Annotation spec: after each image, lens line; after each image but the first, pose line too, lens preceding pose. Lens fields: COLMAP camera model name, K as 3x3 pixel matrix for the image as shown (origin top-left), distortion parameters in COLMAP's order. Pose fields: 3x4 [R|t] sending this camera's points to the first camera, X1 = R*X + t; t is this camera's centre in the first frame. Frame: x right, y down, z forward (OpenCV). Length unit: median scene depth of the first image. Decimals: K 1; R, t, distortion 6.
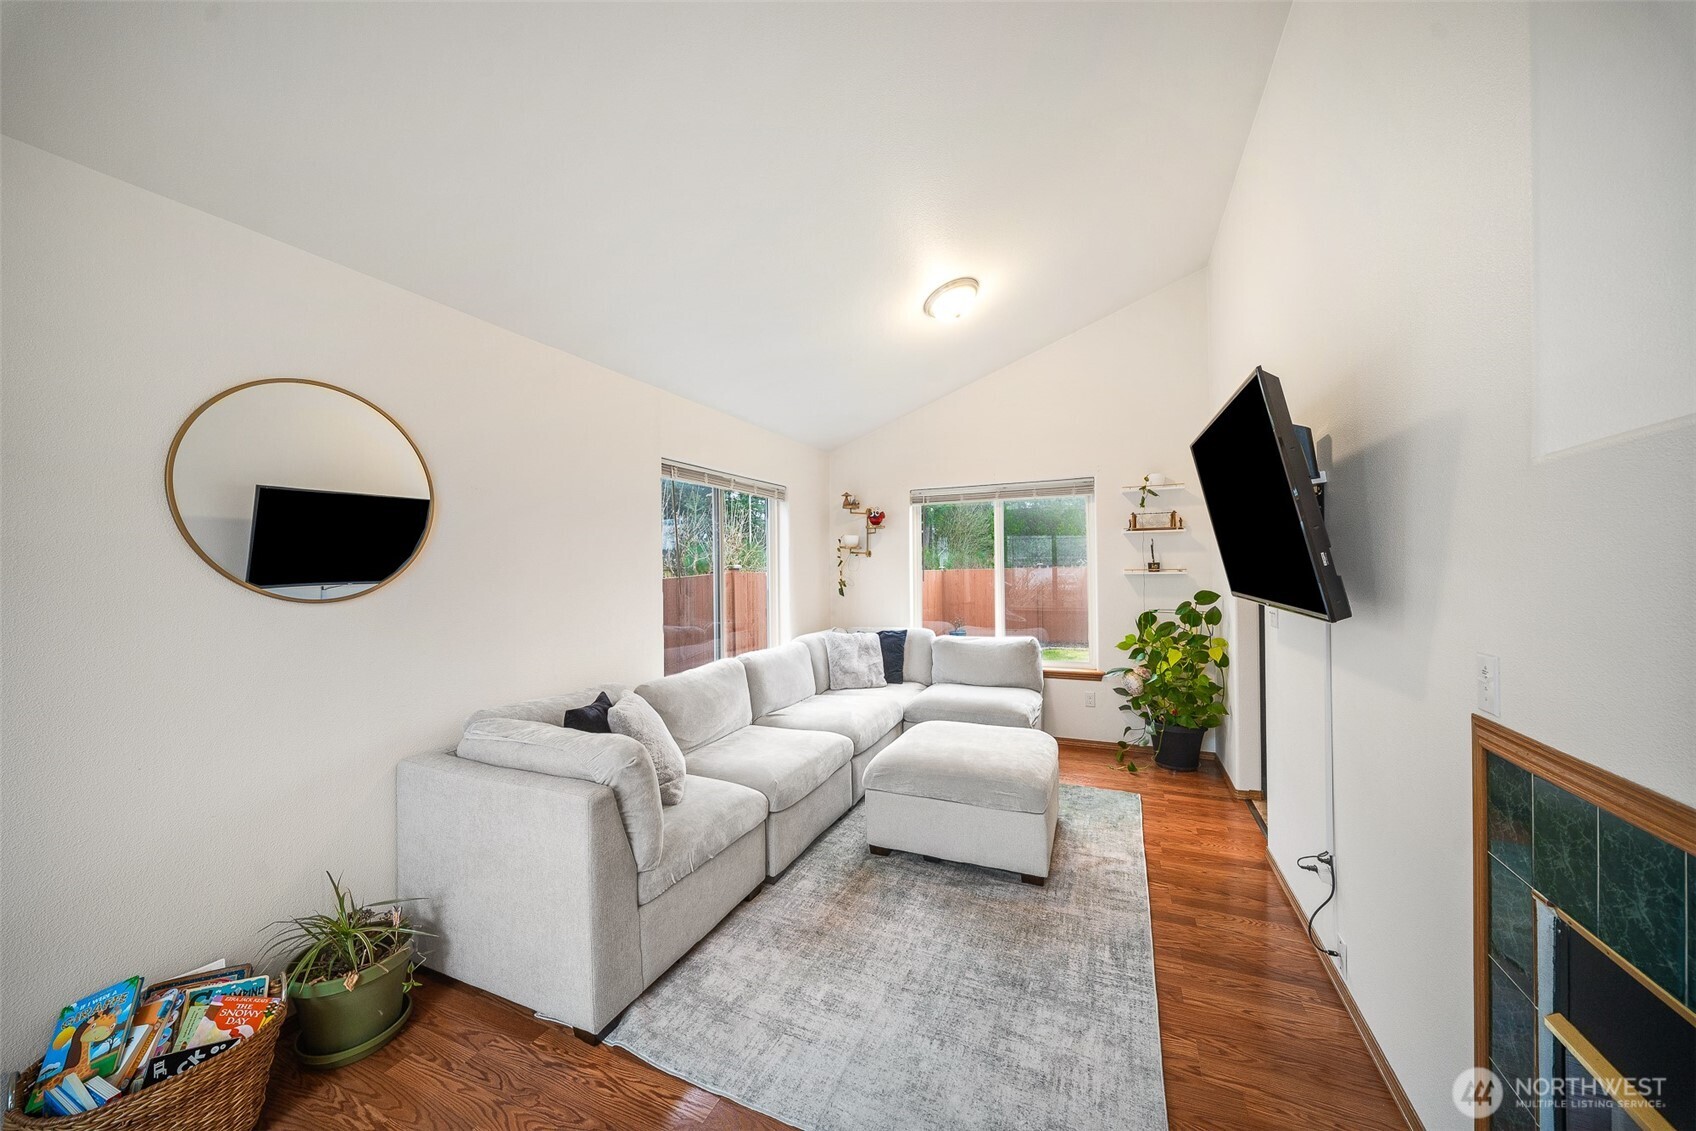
lens RADIAL K [[608.9, 0, 845.7], [0, 608.9, 565.4], [0, 0, 1]] dist [0.007883, -0.006738]
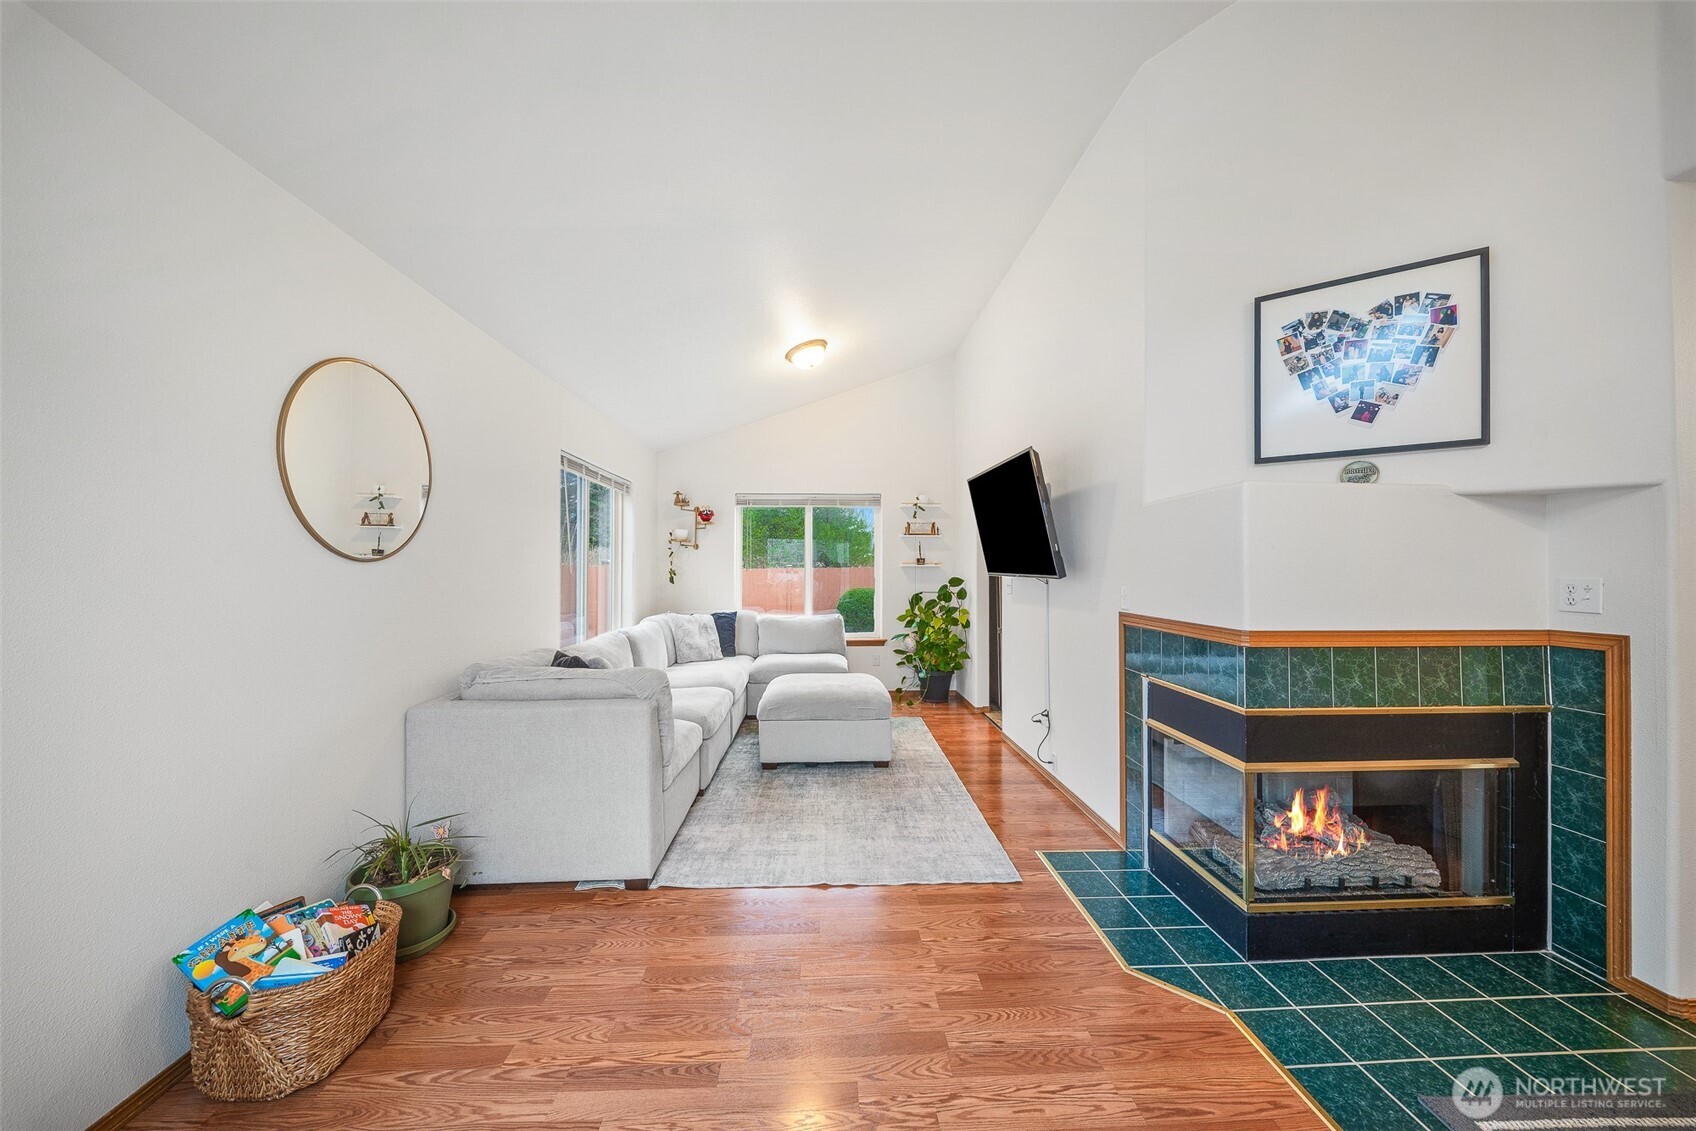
lens RADIAL K [[594.4, 0, 854.4], [0, 594.4, 563.5], [0, 0, 1]] dist [-0.000341, -0.006253]
pose [[0.898368, 0.019383, 0.438816, -0.269133], [-0.015565, 0.999803, -0.012297, 0.031451], [-0.438968, 0.004217, 0.898493, -0.183380]]
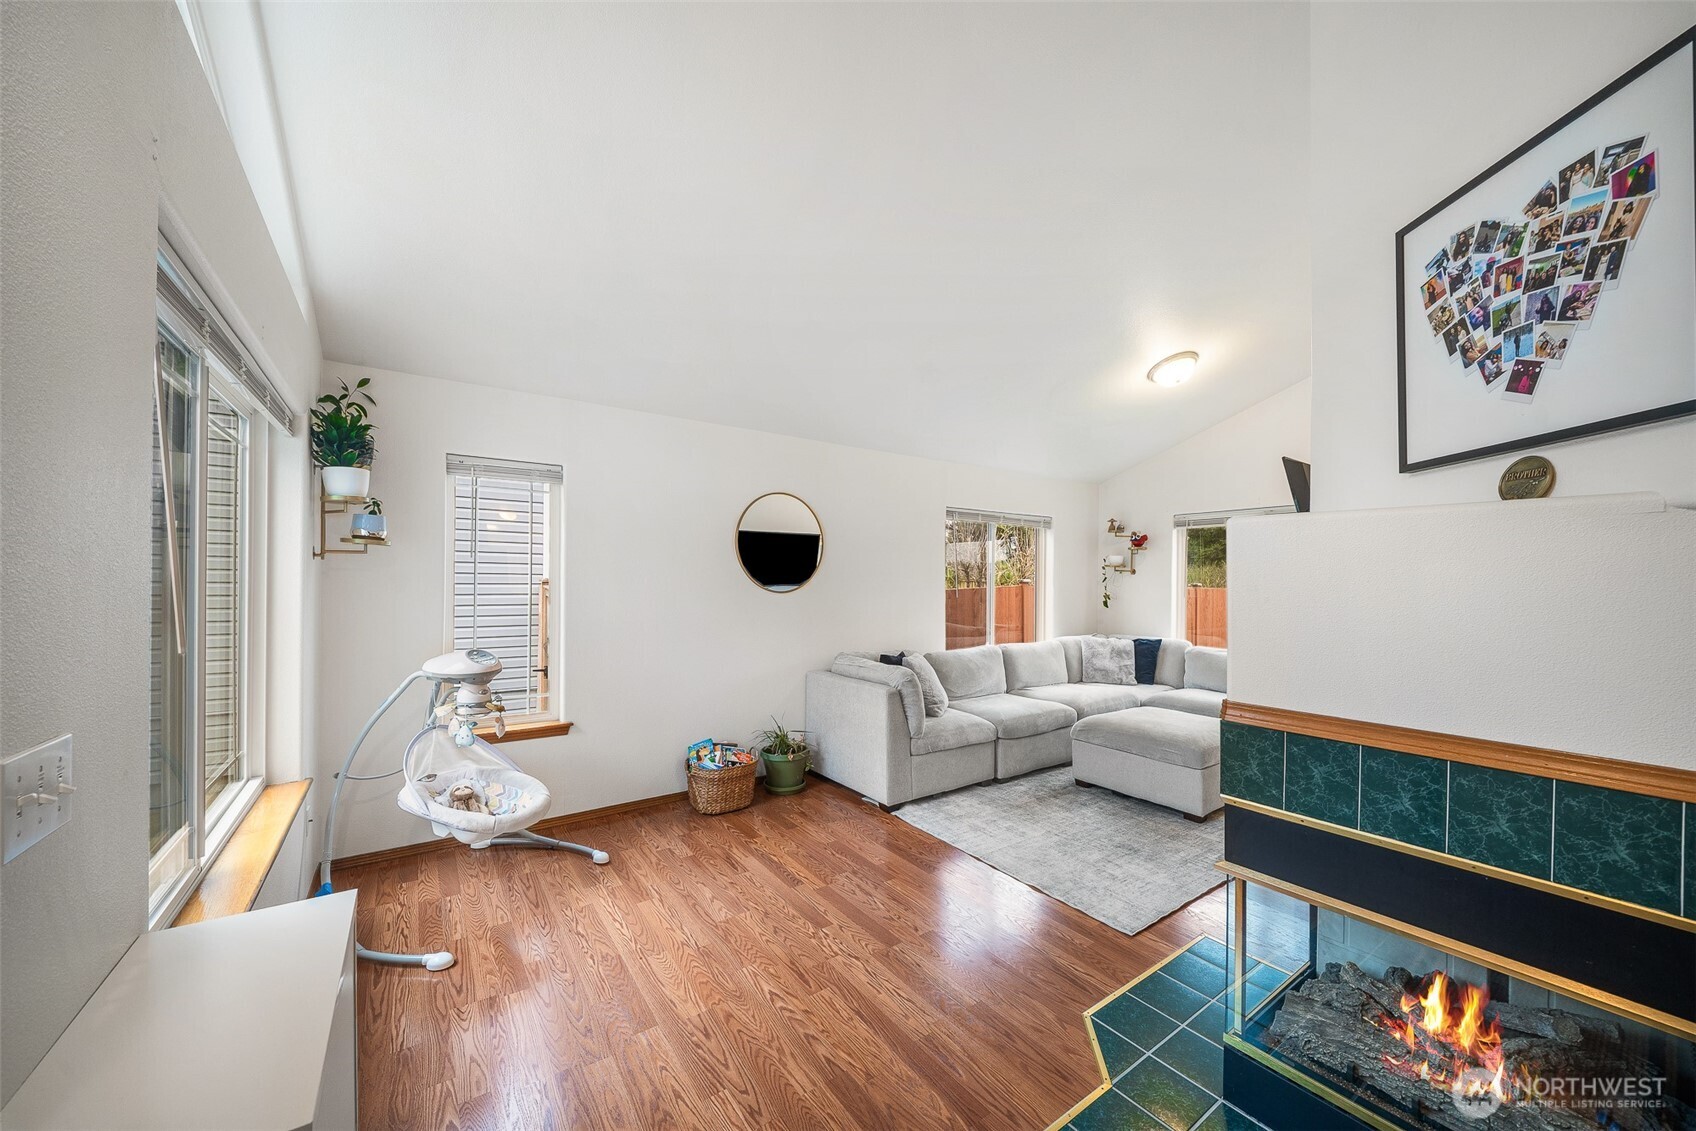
lens RADIAL K [[595.6, 0, 825.7], [0, 595.6, 573.2], [0, 0, 1]] dist [0.001882, -0.003409]
pose [[0.845845, 0.014593, -0.533229, 0.214792], [-0.018692, 0.999823, -0.002287, -0.003943], [0.533101, 0.011902, 0.845968, -0.371991]]
